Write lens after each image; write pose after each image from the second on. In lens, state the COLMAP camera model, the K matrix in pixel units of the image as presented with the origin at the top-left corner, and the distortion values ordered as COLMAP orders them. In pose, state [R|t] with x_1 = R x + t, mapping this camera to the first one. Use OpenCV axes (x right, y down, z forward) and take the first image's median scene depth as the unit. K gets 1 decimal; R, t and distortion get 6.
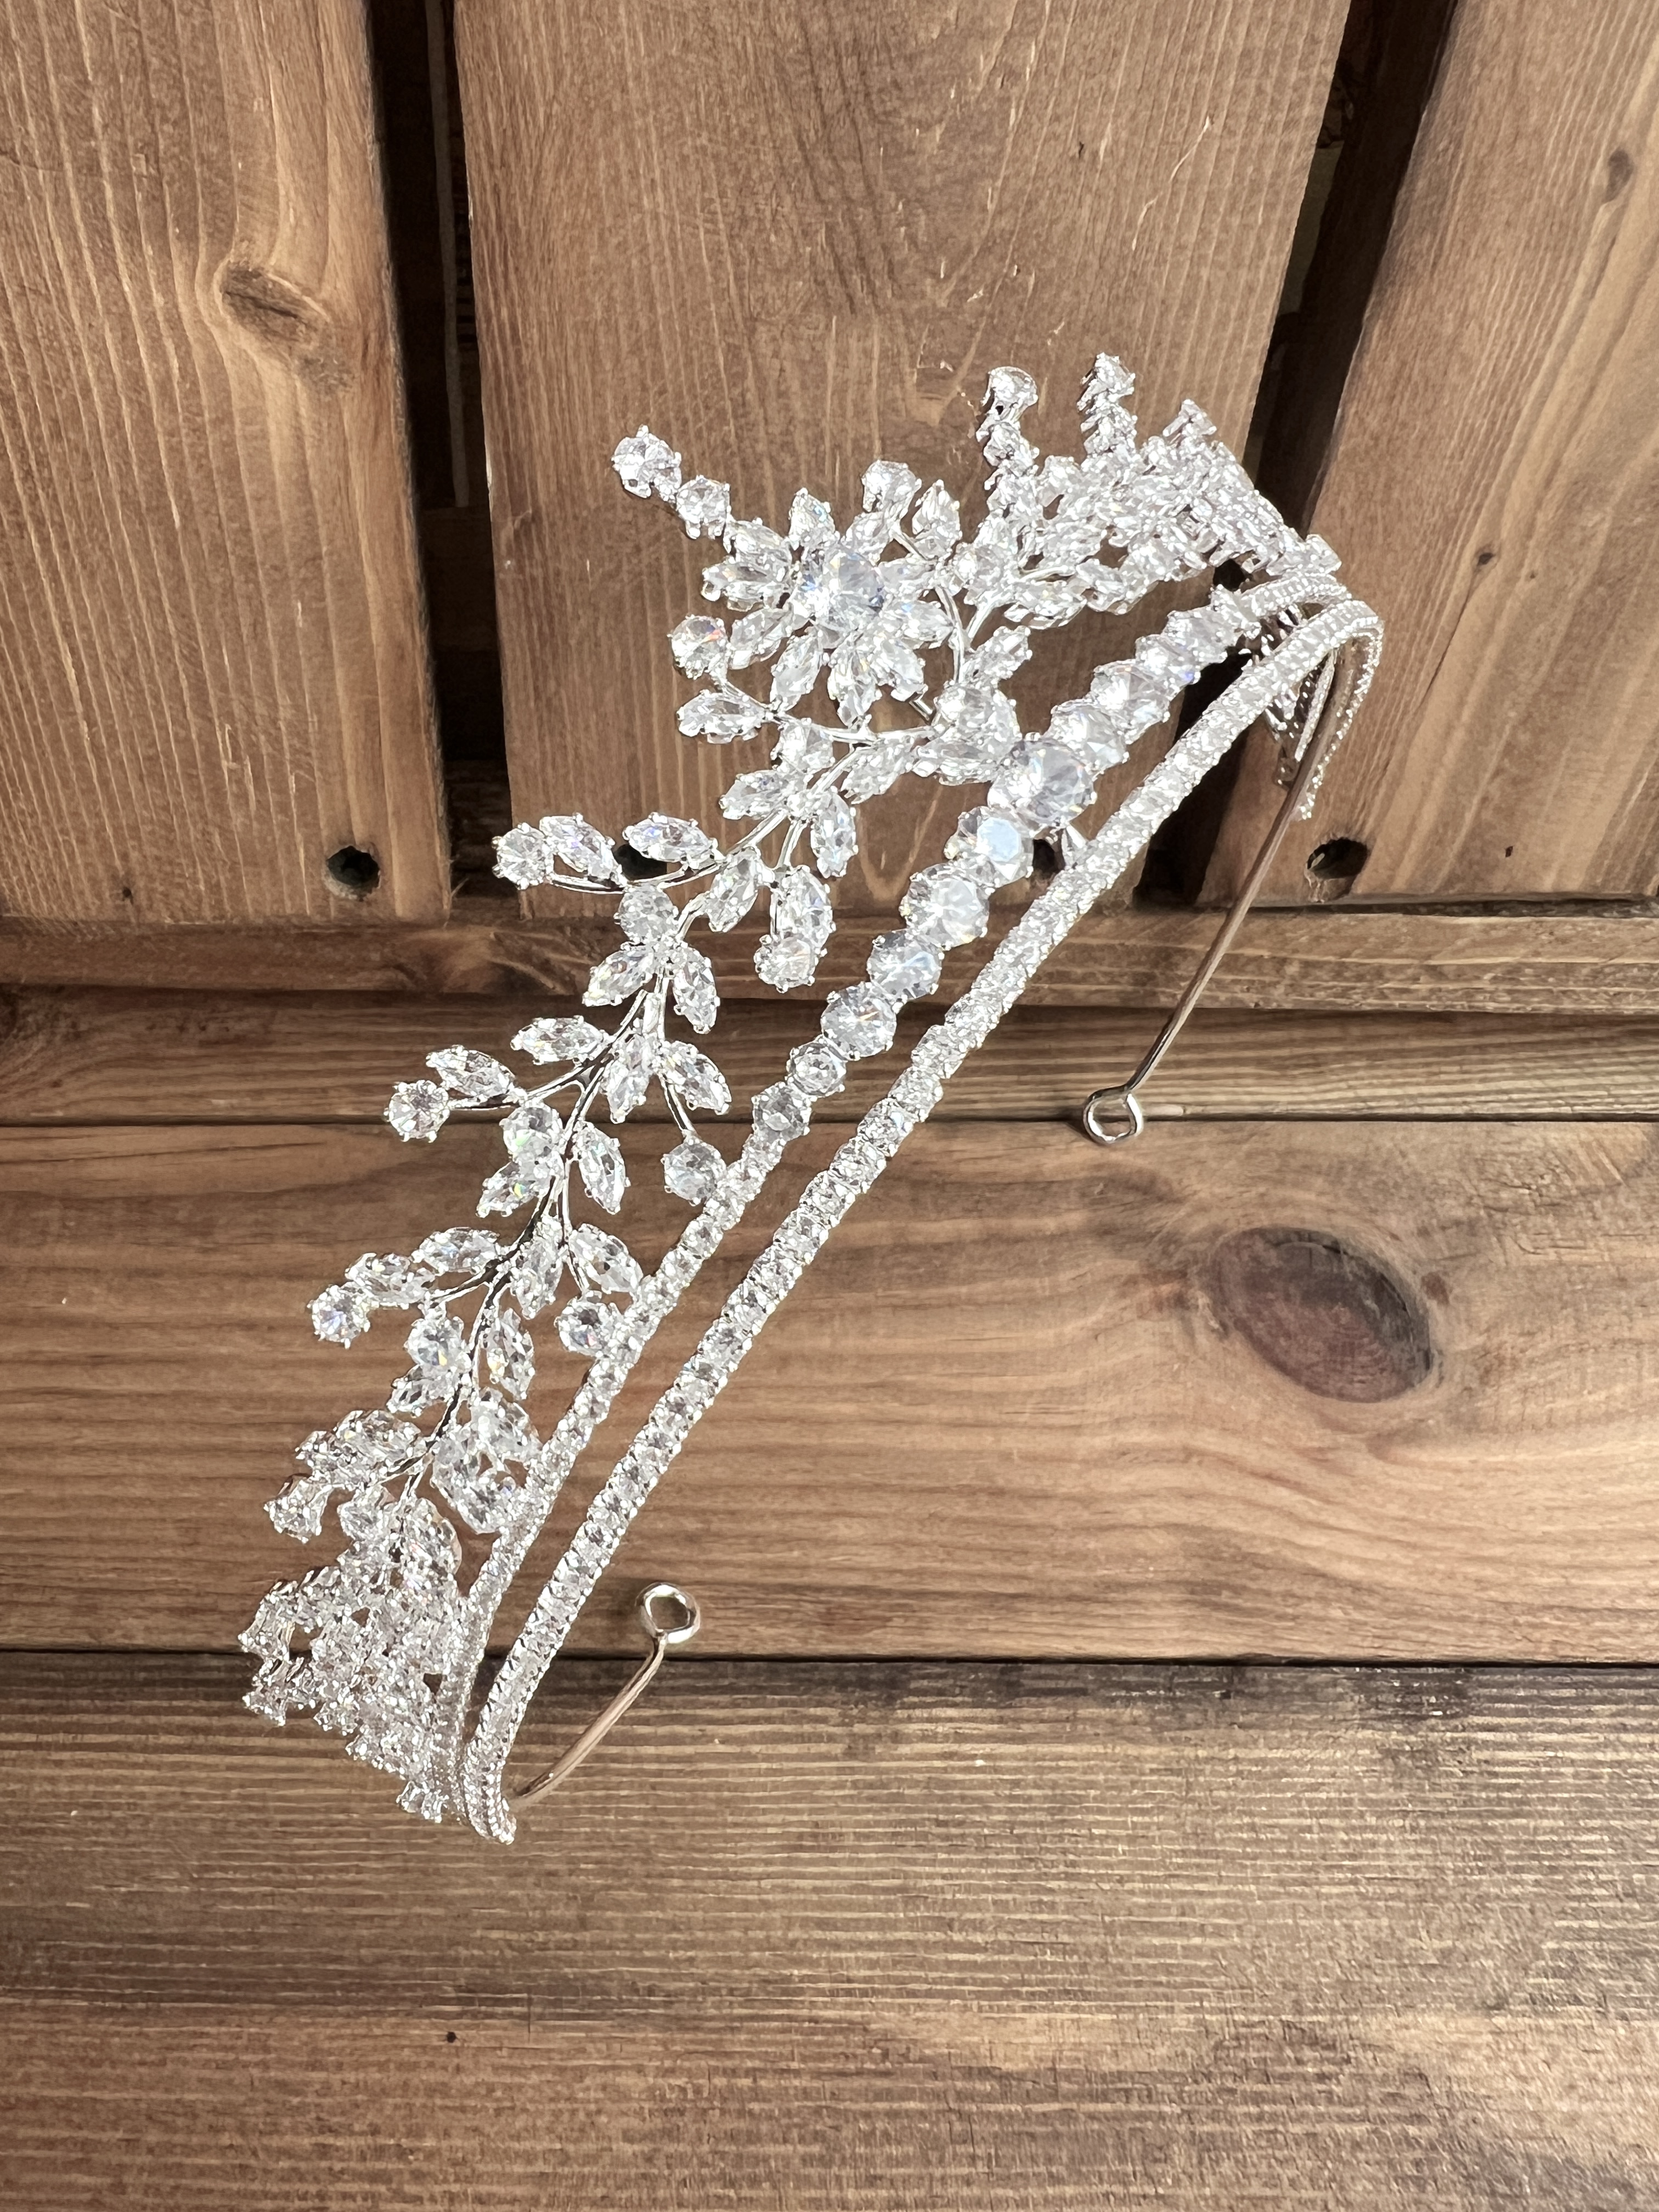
lens RADIAL K [[1672.8, 0, 787.1], [0, 1672.8, 1093.3], [0, 0, 1]] dist [0.001908, -0.002324]
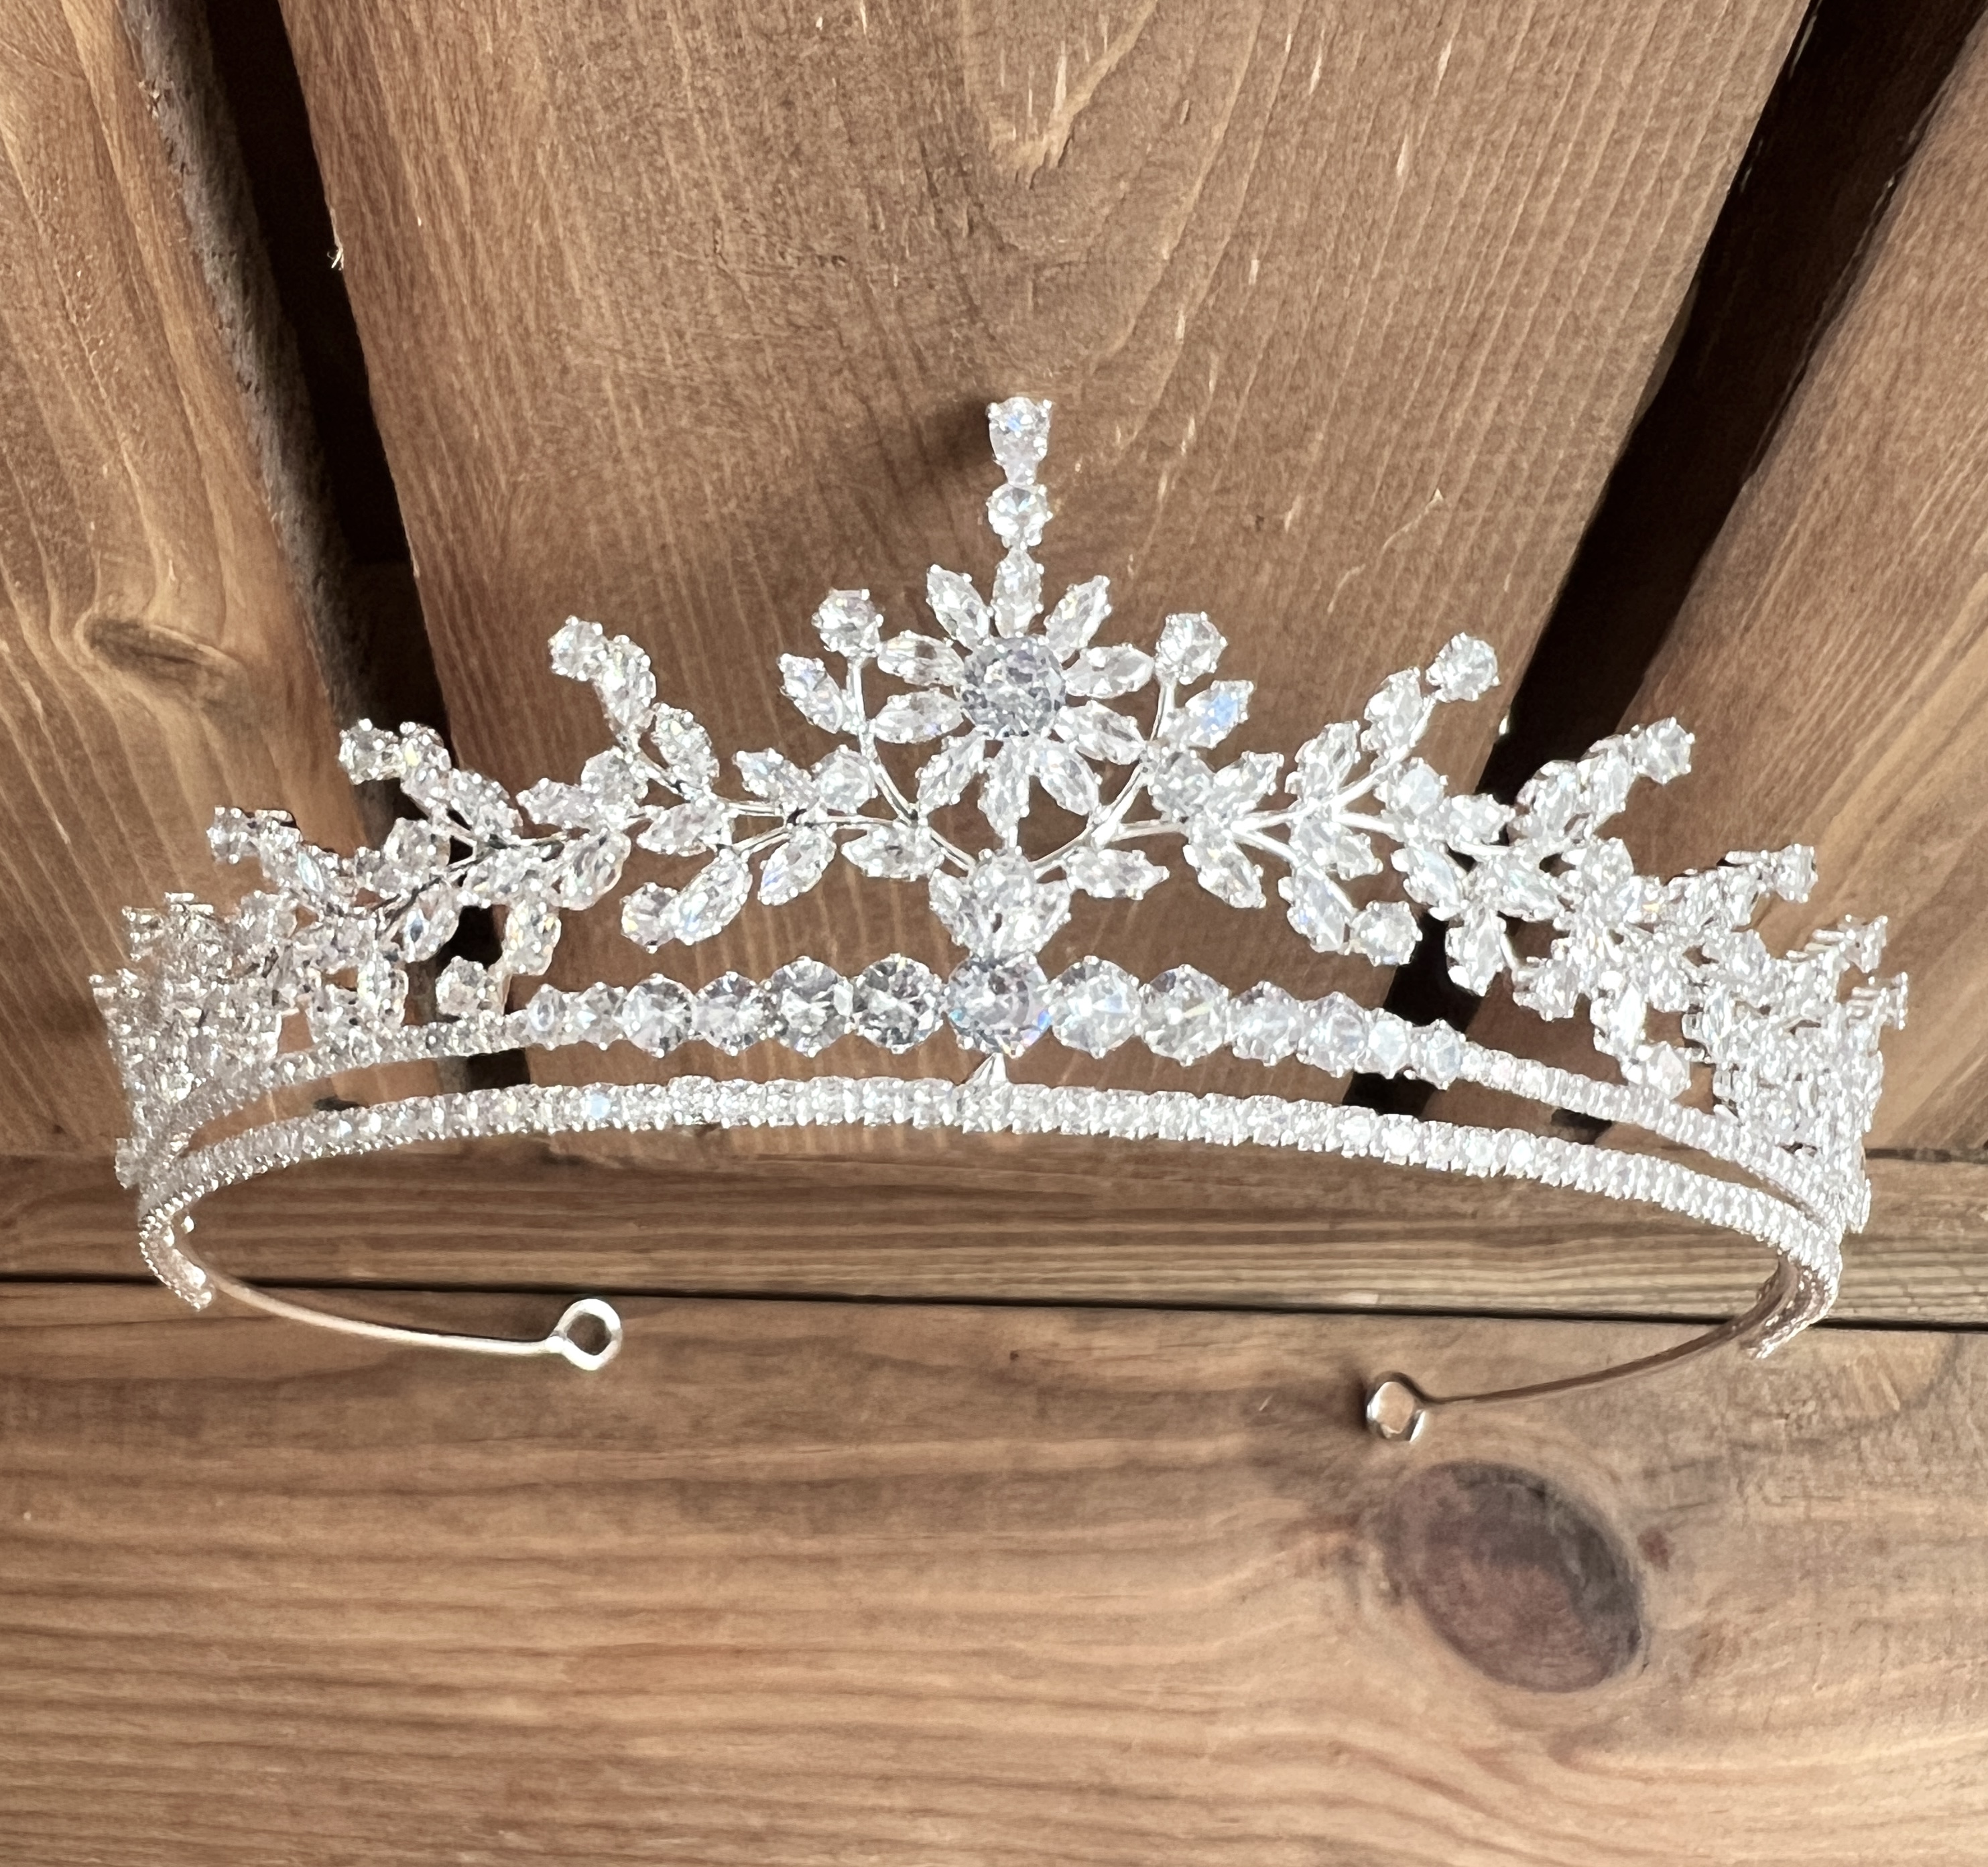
lens RADIAL K [[2010.9, 0, 994.9], [0, 2010.9, 933.7], [0, 0, 1]] dist [0.002695, 0.000000]
pose [[0.999003, 0.043314, -0.010836, 0.056096], [-0.039750, 0.973326, 0.225957, -0.412002], [0.020334, -0.225301, 0.974077, 0.081935]]
